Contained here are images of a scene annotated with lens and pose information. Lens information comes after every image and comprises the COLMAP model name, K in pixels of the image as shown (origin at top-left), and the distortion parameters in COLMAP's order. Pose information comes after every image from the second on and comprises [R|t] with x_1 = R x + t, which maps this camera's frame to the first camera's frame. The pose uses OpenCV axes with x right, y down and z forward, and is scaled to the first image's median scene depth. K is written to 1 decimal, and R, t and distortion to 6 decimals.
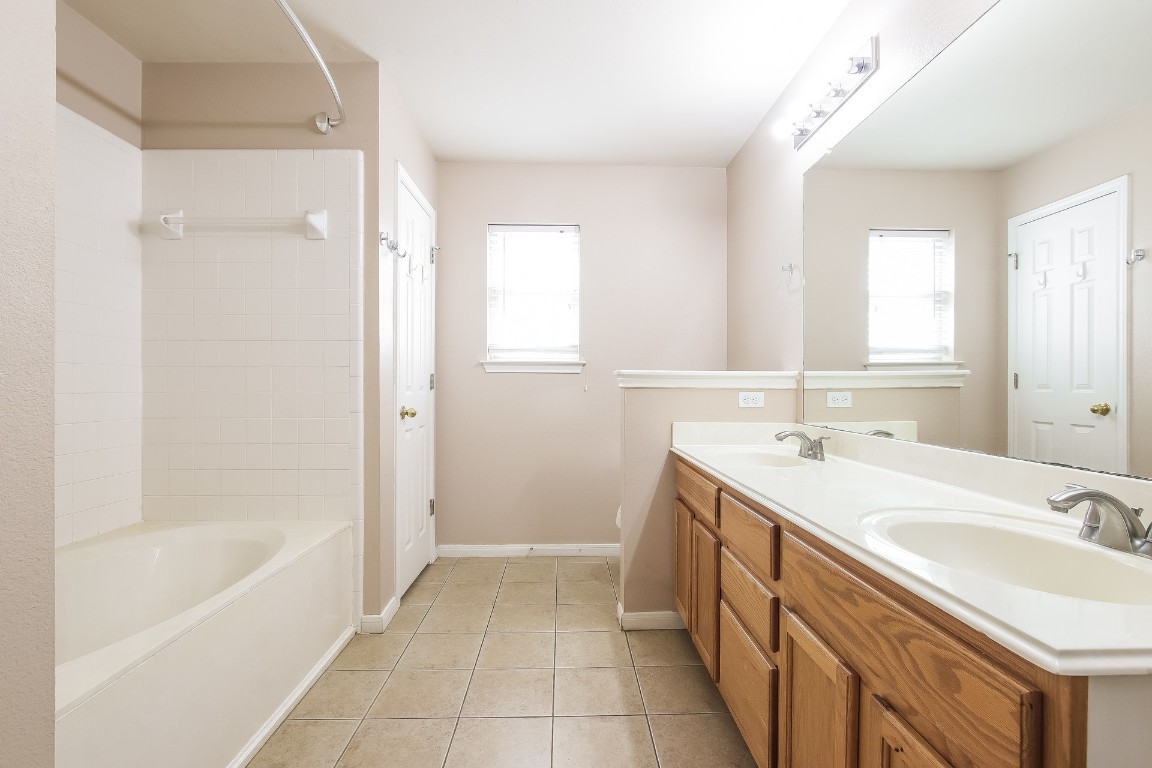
lens RADIAL K [[545.6, 0, 579.8], [0, 545.6, 388.1], [0, 0, 1]] dist [-0.015330, 0.001857]
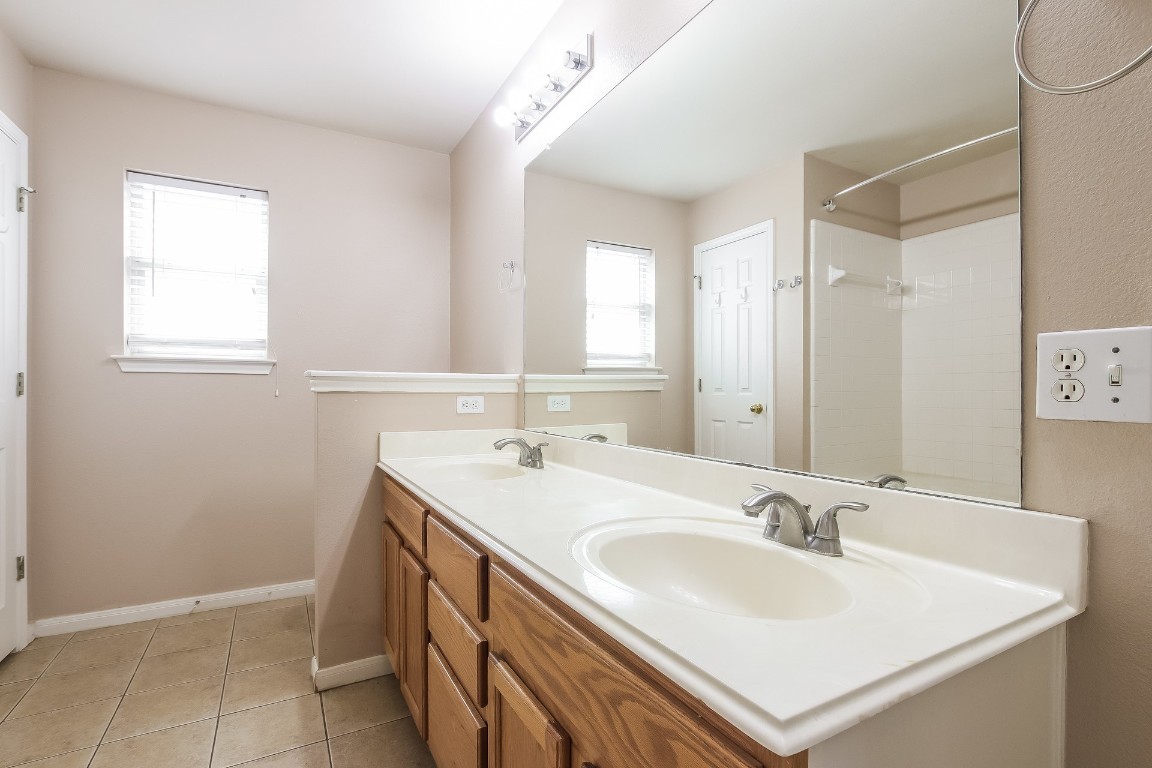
lens RADIAL K [[545.6, 0, 579.8], [0, 545.6, 388.1], [0, 0, 1]] dist [-0.015330, 0.001857]
pose [[0.891075, -0.000028, 0.453856, 0.063787], [0.003152, 0.999976, -0.006127, -0.000757], [-0.453845, 0.006890, 0.891054, 0.103836]]
